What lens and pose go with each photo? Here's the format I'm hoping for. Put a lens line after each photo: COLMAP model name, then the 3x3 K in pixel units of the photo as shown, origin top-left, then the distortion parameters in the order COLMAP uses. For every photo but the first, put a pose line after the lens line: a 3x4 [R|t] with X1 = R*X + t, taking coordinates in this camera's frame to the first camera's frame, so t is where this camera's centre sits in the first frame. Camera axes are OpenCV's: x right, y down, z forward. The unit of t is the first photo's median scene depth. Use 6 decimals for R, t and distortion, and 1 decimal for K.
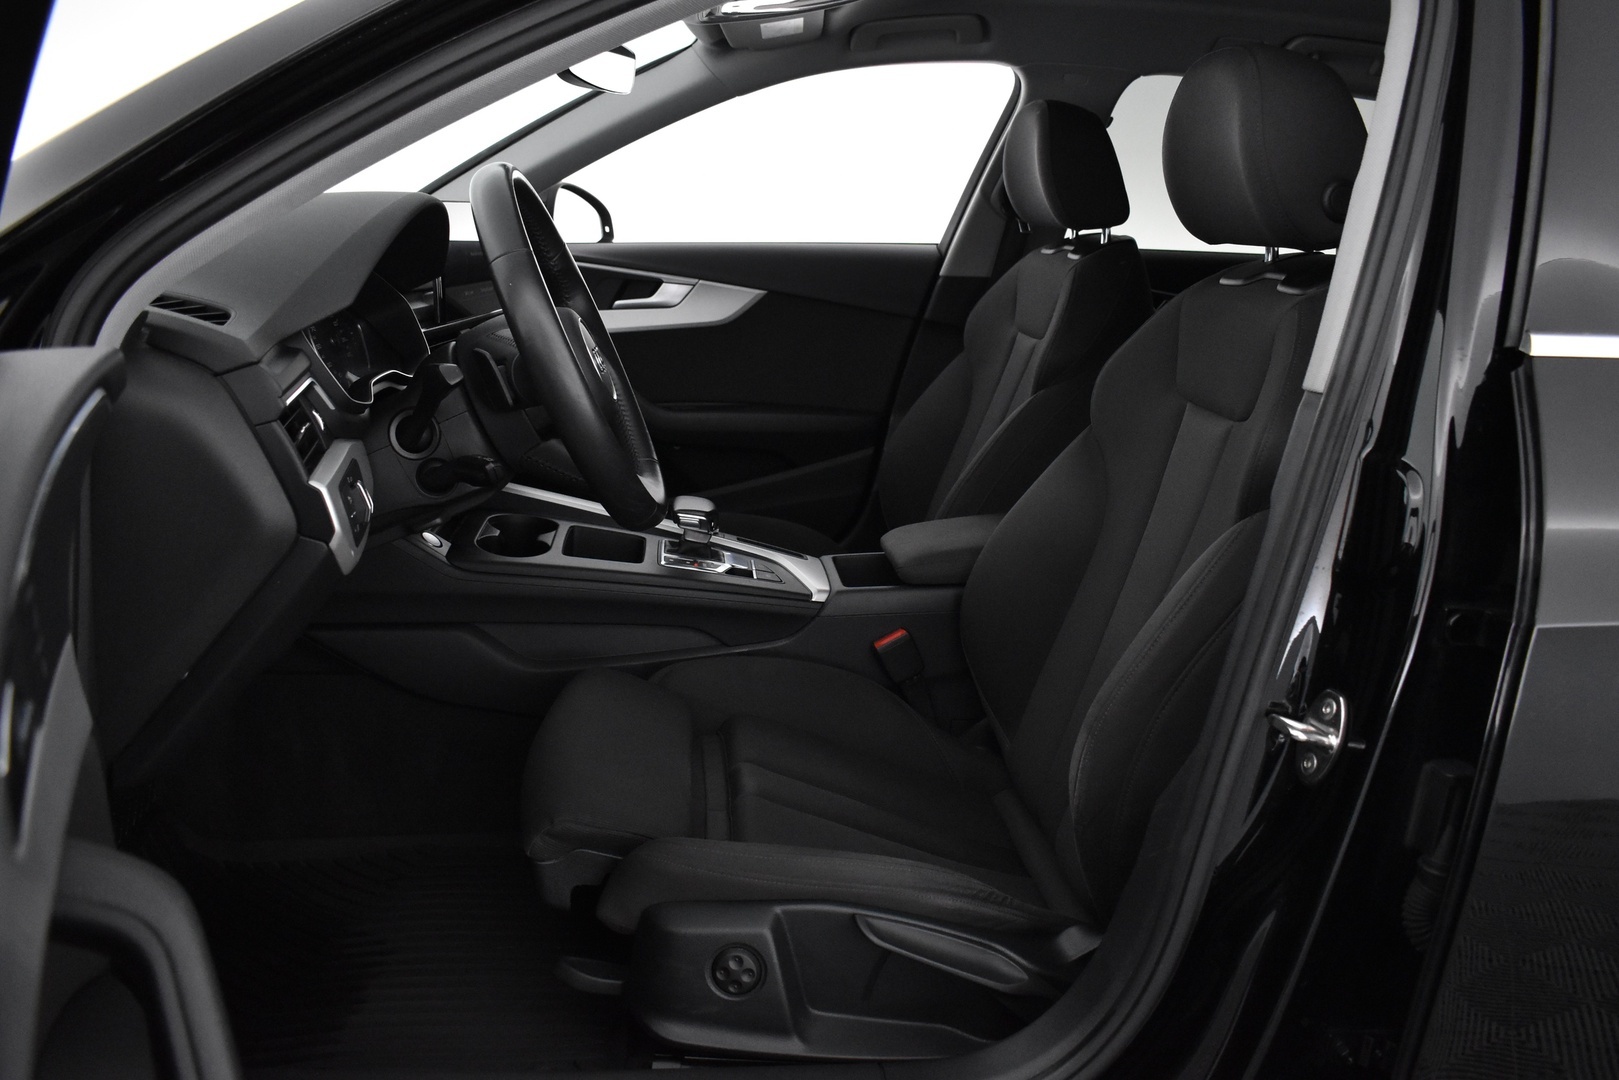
lens RADIAL K [[1270.3, 0, 809.5], [0, 1270.3, 540.0], [0, 0, 1]] dist [-0.088197, -0.000159]
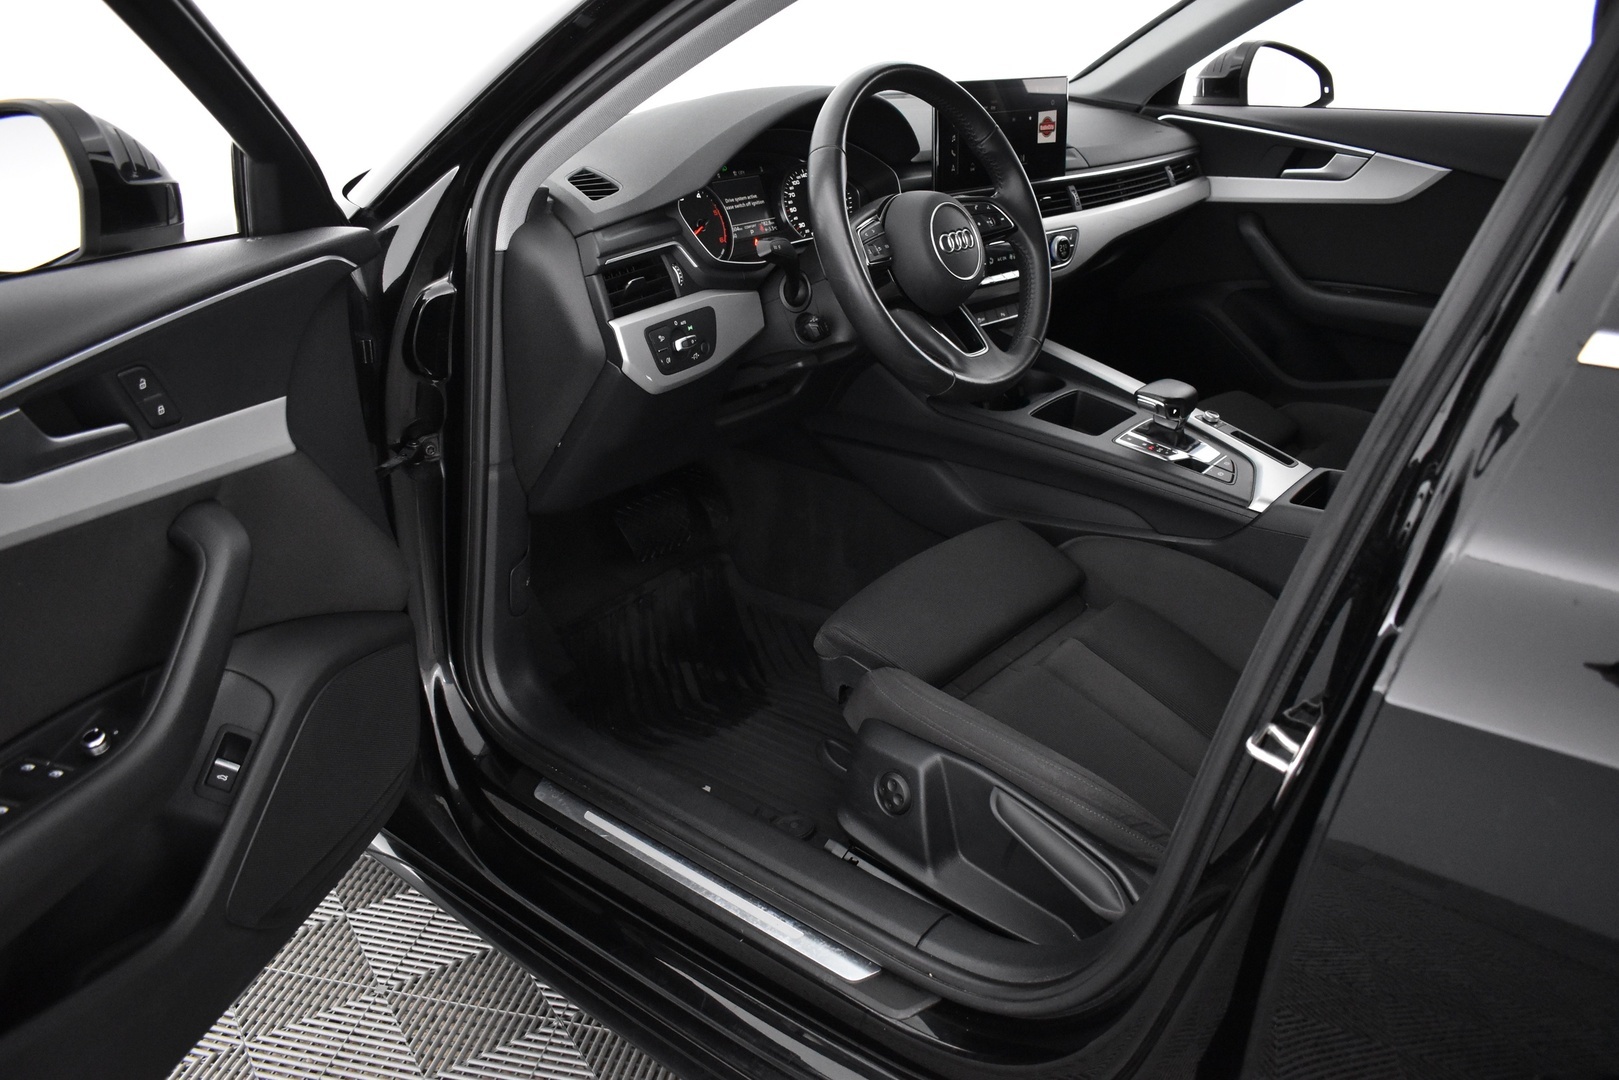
lens RADIAL K [[1270.3, 0, 809.5], [0, 1270.3, 540.0], [0, 0, 1]] dist [-0.088197, -0.000159]
pose [[0.699367, 0.243708, -0.671931, 0.416247], [-0.149245, 0.969146, 0.196169, -0.066475], [0.699008, -0.036912, 0.714161, 0.085387]]
